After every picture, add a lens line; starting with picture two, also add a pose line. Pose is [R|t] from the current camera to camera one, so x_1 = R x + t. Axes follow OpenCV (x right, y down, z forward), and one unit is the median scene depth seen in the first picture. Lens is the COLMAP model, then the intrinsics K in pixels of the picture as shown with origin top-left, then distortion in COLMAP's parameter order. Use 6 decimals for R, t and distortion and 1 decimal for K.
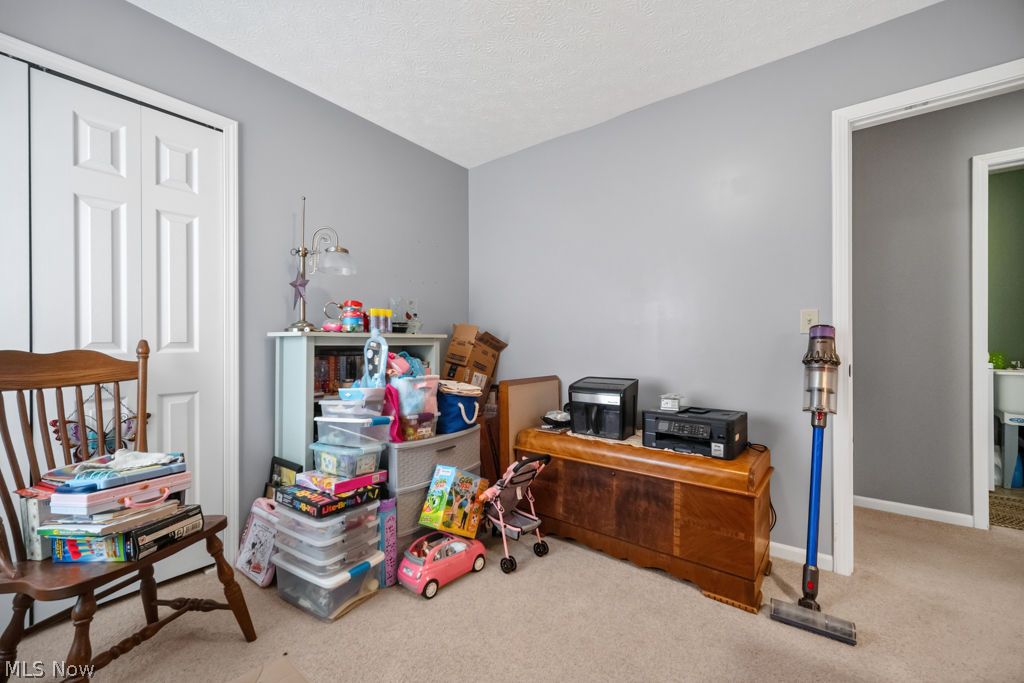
lens RADIAL K [[405.8, 0, 508.1], [0, 405.8, 342.9], [0, 0, 1]] dist [-0.001176, 0.000196]
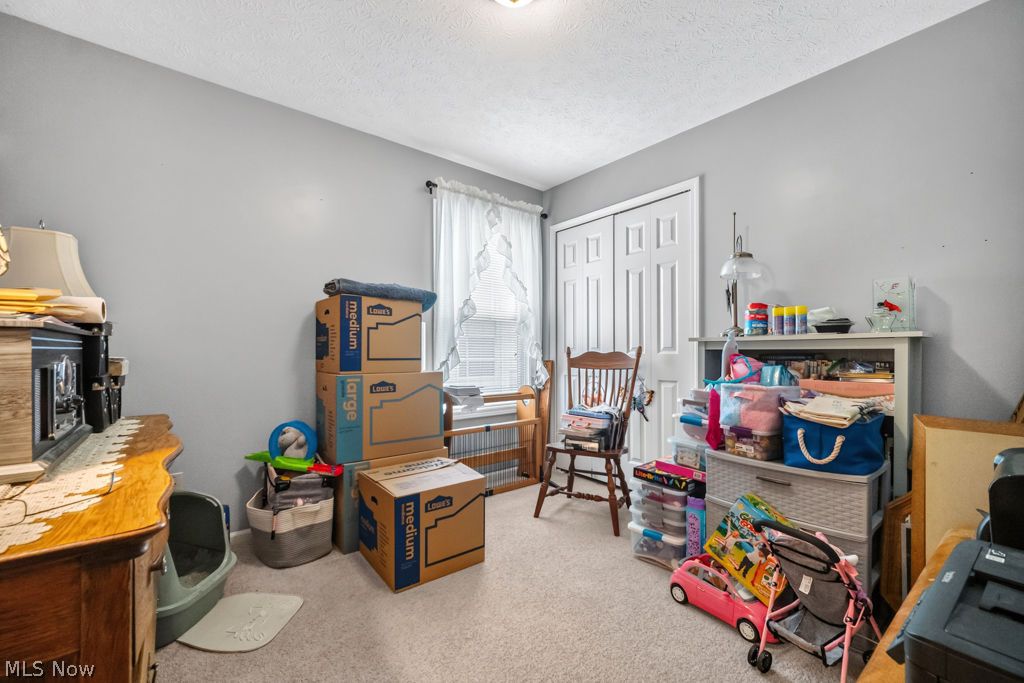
lens RADIAL K [[425.5, 0, 510.0], [0, 425.5, 352.9], [0, 0, 1]] dist [-0.000018, 0.000042]
pose [[-0.232303, 0.007941, -0.972611, 0.842538], [0.009933, 0.999934, 0.005792, 0.003599], [0.972593, -0.008315, -0.232367, 0.771142]]
